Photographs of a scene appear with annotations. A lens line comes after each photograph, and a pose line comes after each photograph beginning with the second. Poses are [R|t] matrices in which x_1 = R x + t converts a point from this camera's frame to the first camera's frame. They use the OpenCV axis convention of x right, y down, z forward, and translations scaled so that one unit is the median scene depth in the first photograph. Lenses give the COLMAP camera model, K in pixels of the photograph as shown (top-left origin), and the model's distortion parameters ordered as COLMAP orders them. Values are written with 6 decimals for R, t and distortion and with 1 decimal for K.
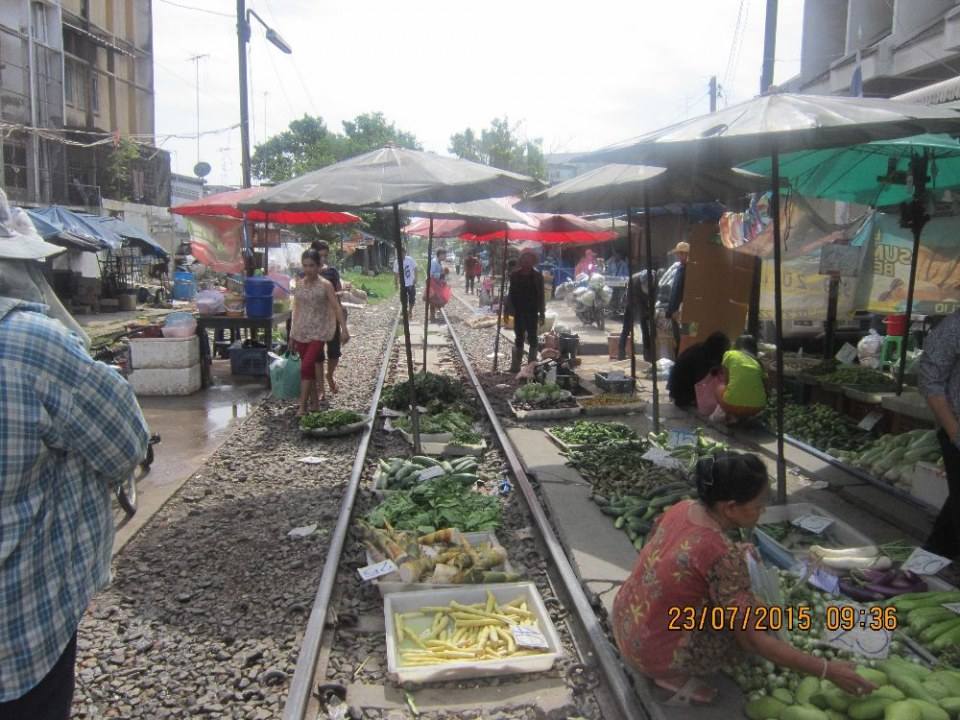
lens RADIAL K [[775.6, 0, 482.8], [0, 775.6, 361.9], [0, 0, 1]] dist [0.005028, -0.003257]
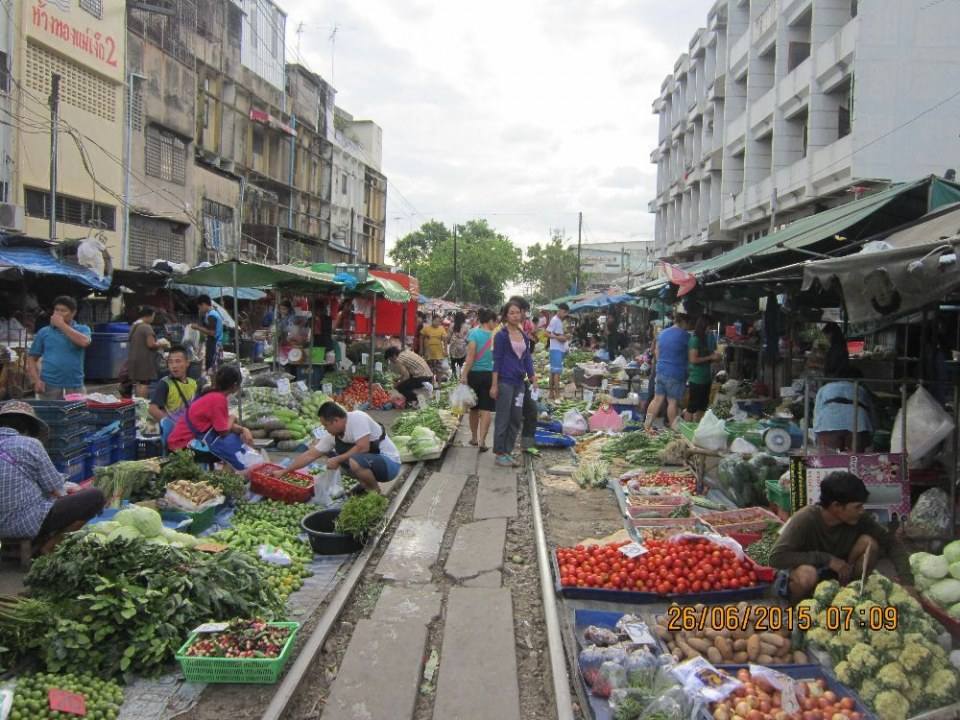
lens RADIAL K [[795.8, 0, 478.5], [0, 795.8, 362.3], [0, 0, 1]] dist [-0.040007, 0.021270]
pose [[0.991824, 0.028376, -0.124421, 0.074534], [-0.039181, 0.995587, -0.085275, 0.101134], [0.121452, 0.089453, 0.988558, -0.663339]]
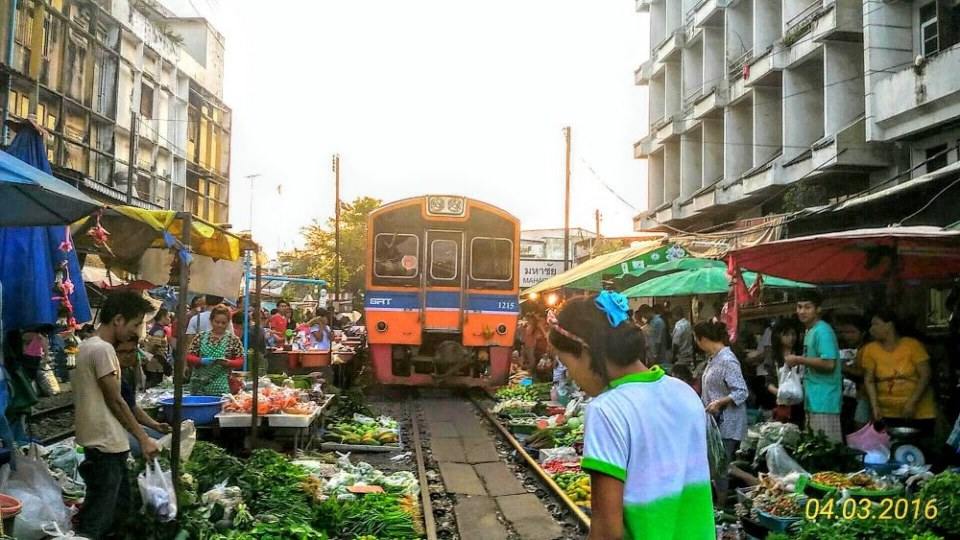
lens RADIAL K [[834.5, 0, 496.8], [0, 834.5, 280.1], [0, 0, 1]] dist [0.026423, -0.042561]
pose [[0.999545, 0.012452, 0.027485, 0.018985], [-0.006942, 0.981347, -0.192121, 0.047240], [-0.029364, 0.191843, 0.980986, -0.286463]]
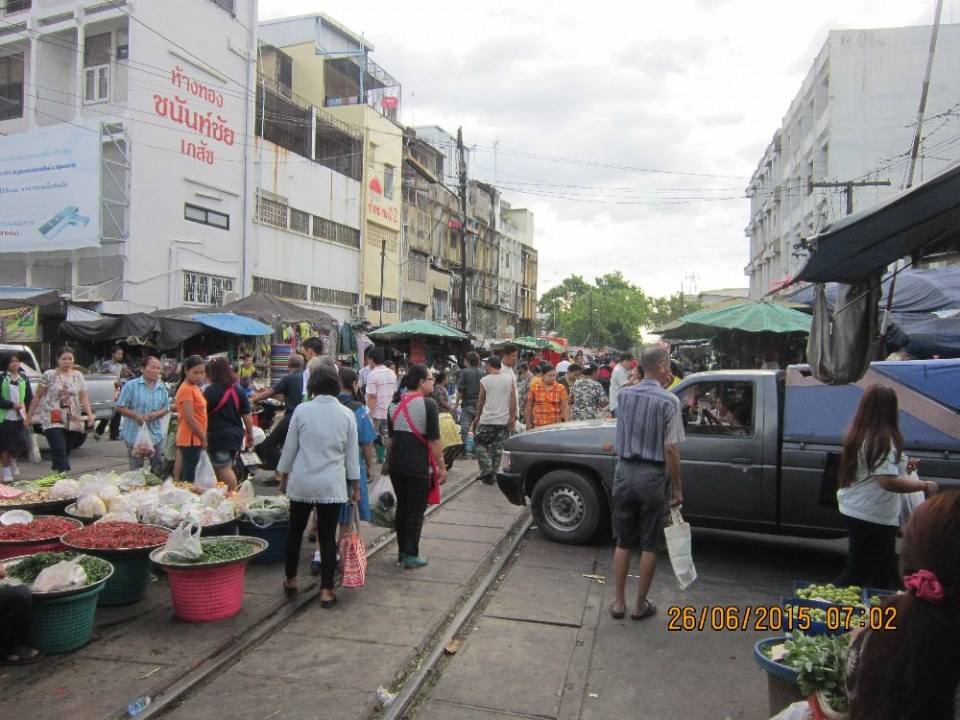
lens RADIAL K [[795.8, 0, 477.5], [0, 795.8, 365.1], [0, 0, 1]] dist [-0.040007, 0.021270]
pose [[0.954076, 0.013278, -0.299269, 0.136976], [-0.053332, 0.990586, -0.126074, 0.149462], [0.294778, 0.136245, 0.945803, -1.002070]]
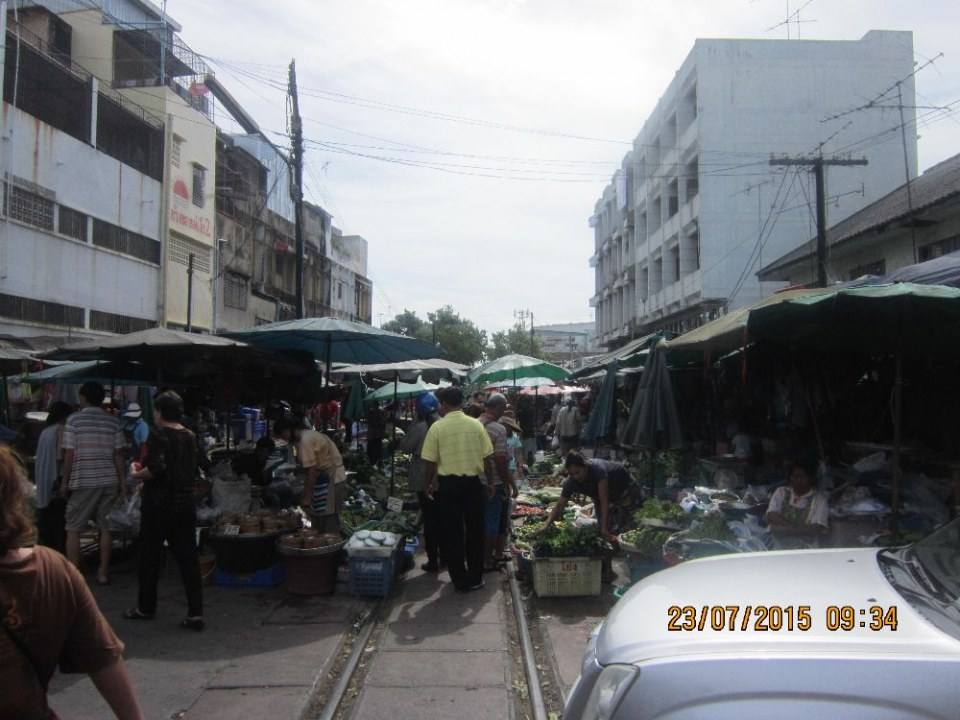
lens RADIAL K [[795.8, 0, 476.8], [0, 795.8, 358.6], [0, 0, 1]] dist [-0.040007, 0.021270]
pose [[0.995973, -0.014008, -0.088547, 0.093153], [-0.002919, 0.982126, -0.188204, 0.131755], [0.089601, 0.187705, 0.978130, -0.884918]]
